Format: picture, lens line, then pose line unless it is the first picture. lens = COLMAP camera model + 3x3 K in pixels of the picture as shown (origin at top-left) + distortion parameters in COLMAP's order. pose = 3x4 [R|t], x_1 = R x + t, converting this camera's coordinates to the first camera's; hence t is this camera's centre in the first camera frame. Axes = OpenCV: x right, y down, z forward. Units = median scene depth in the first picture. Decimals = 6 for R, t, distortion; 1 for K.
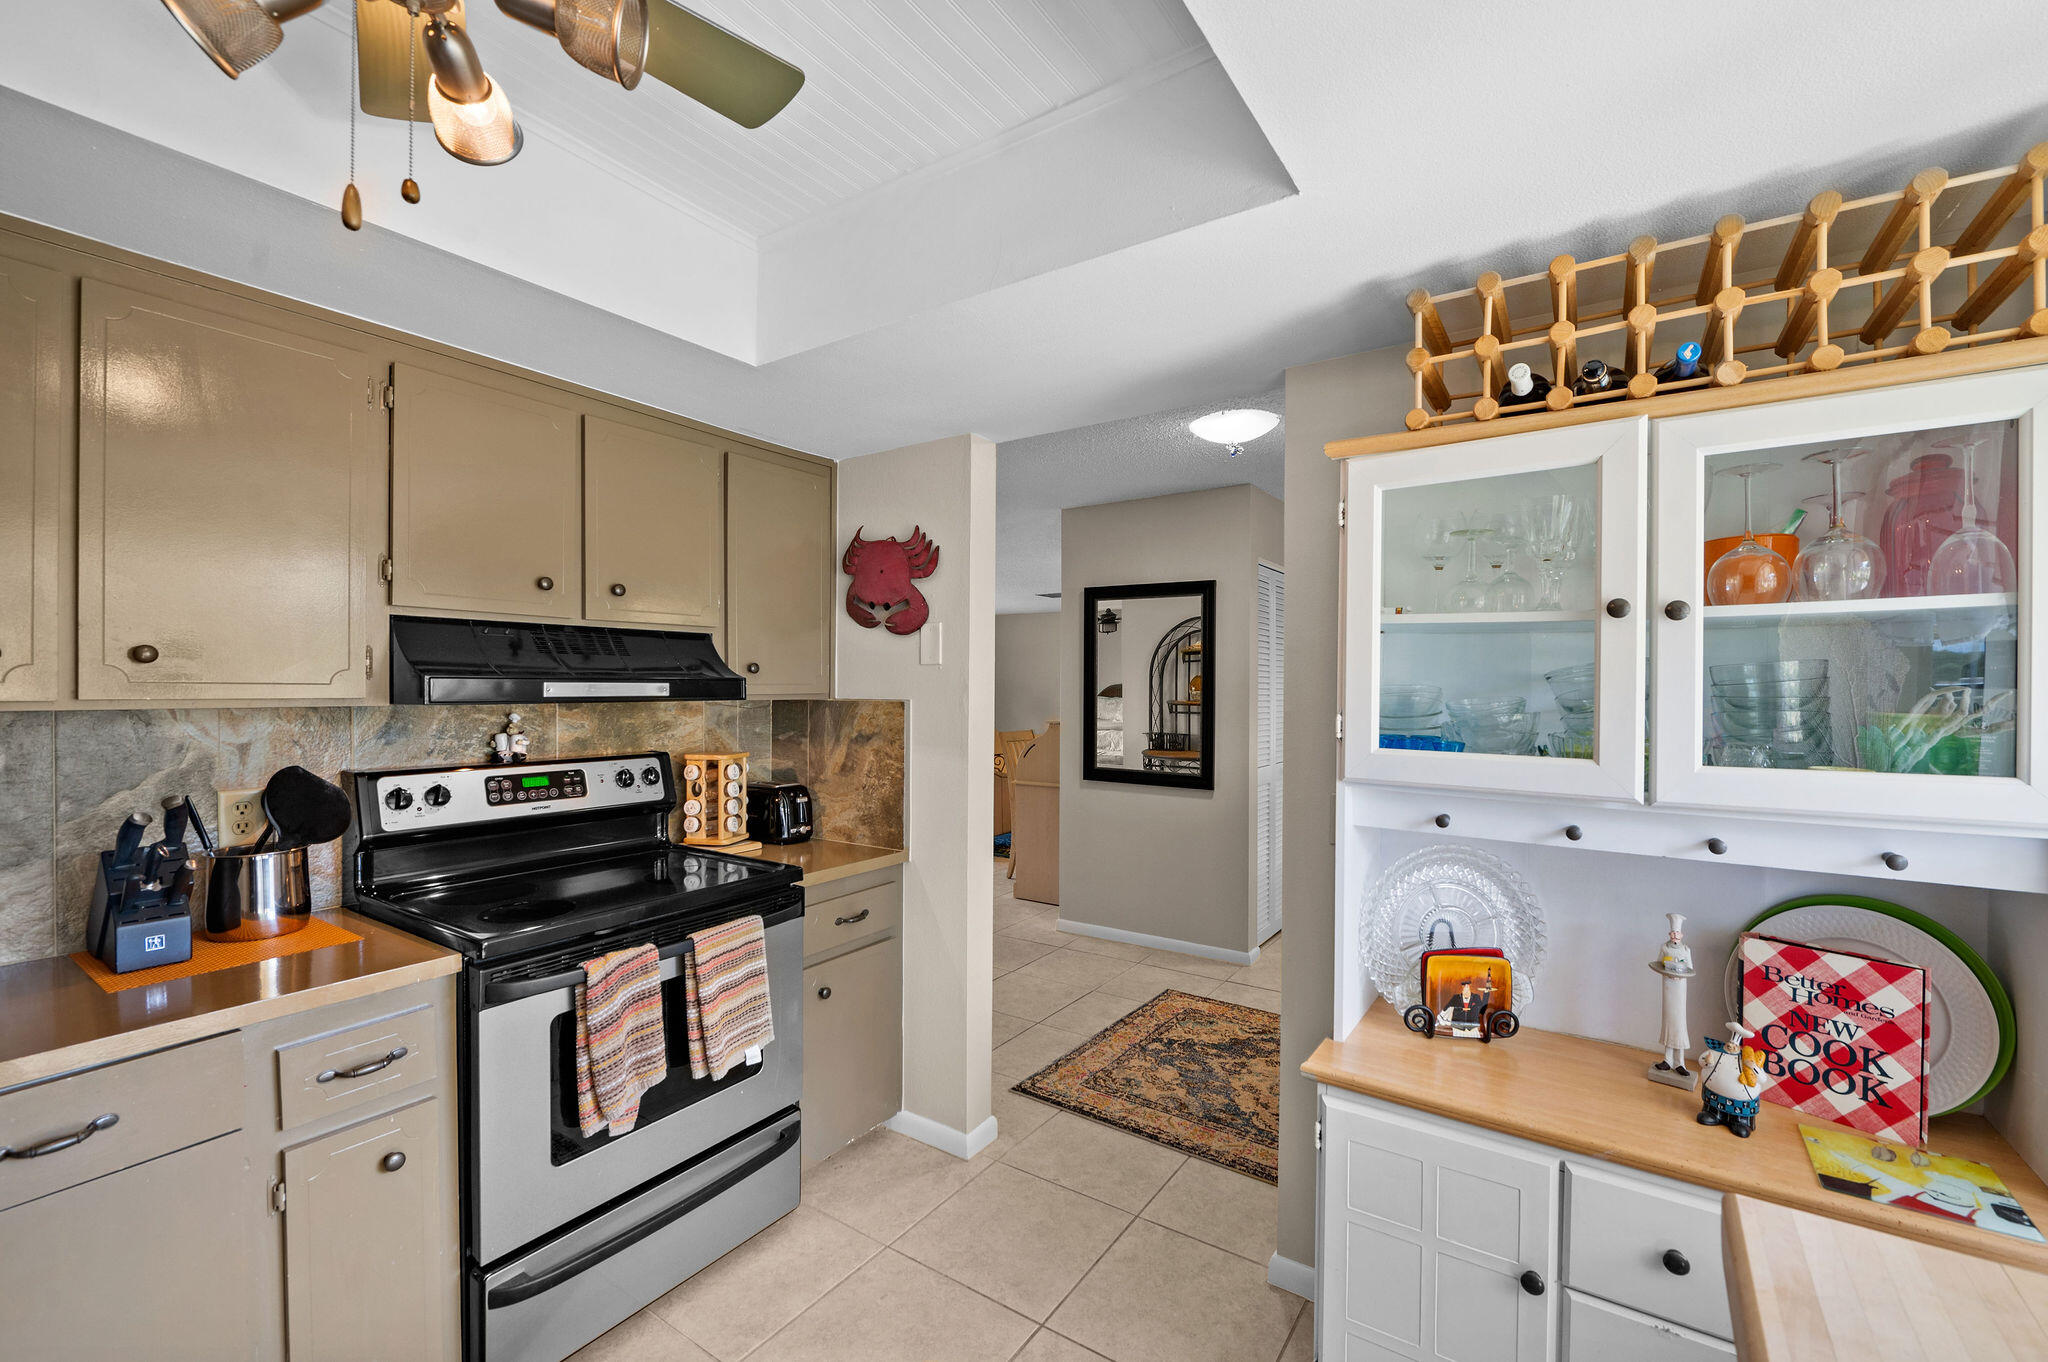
lens RADIAL K [[841.0, 0, 1028.5], [0, 841.0, 698.1], [0, 0, 1]] dist [-0.006007, -0.000183]
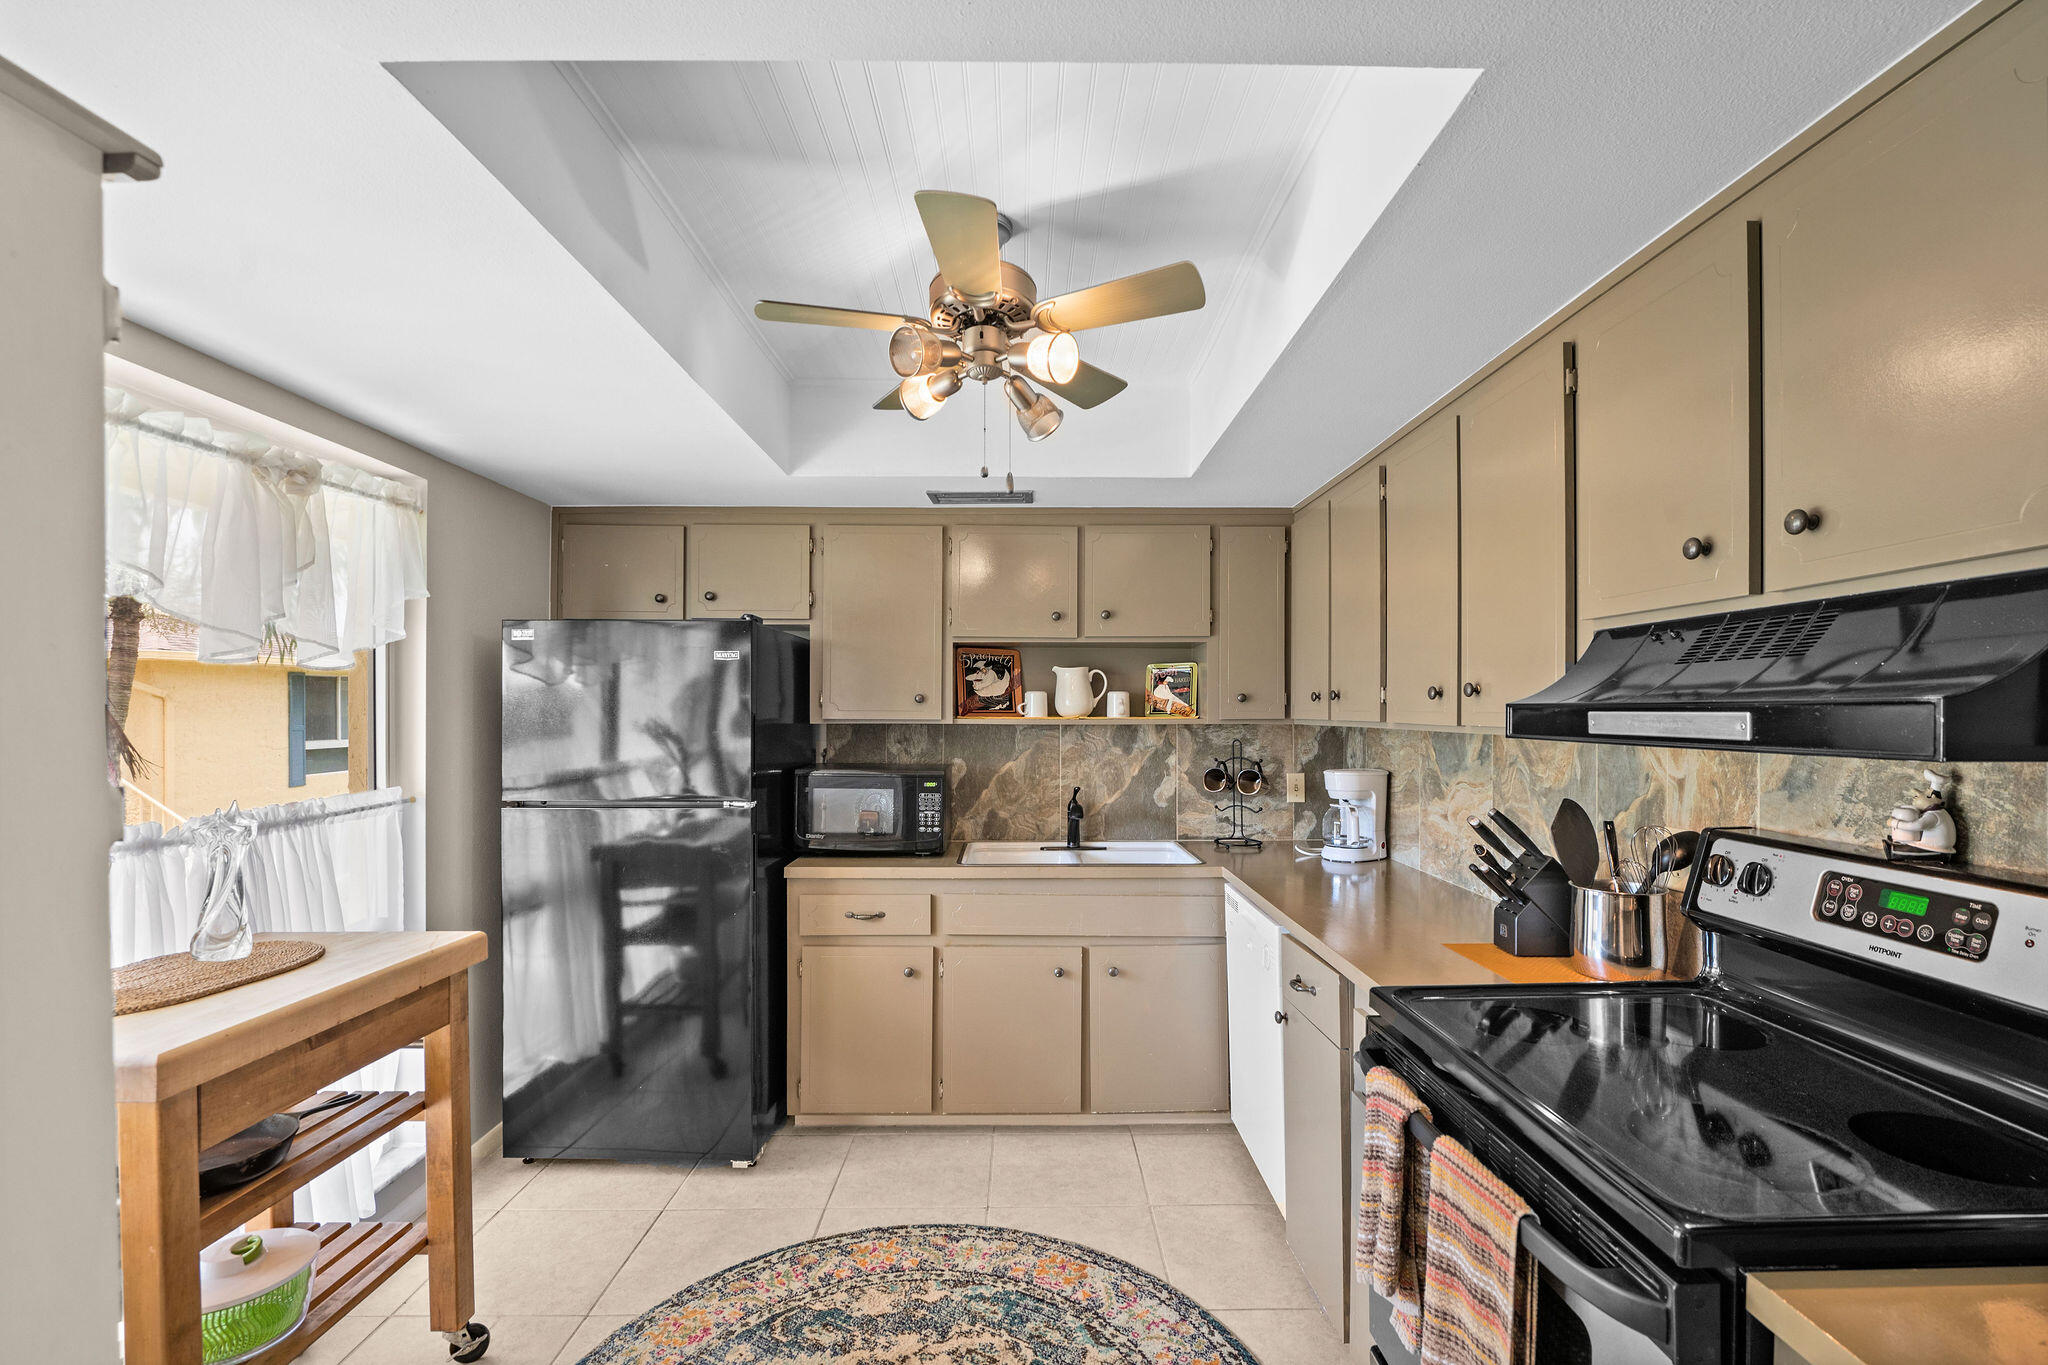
lens RADIAL K [[952.0, 0, 1027.3], [0, 952.0, 702.4], [0, 0, 1]] dist [-0.002688, -0.001557]
pose [[-0.825022, -0.004436, -0.565083, 0.196937], [-0.007545, 0.999967, 0.003166, -0.022352], [0.565050, 0.006876, -0.825028, 1.213430]]
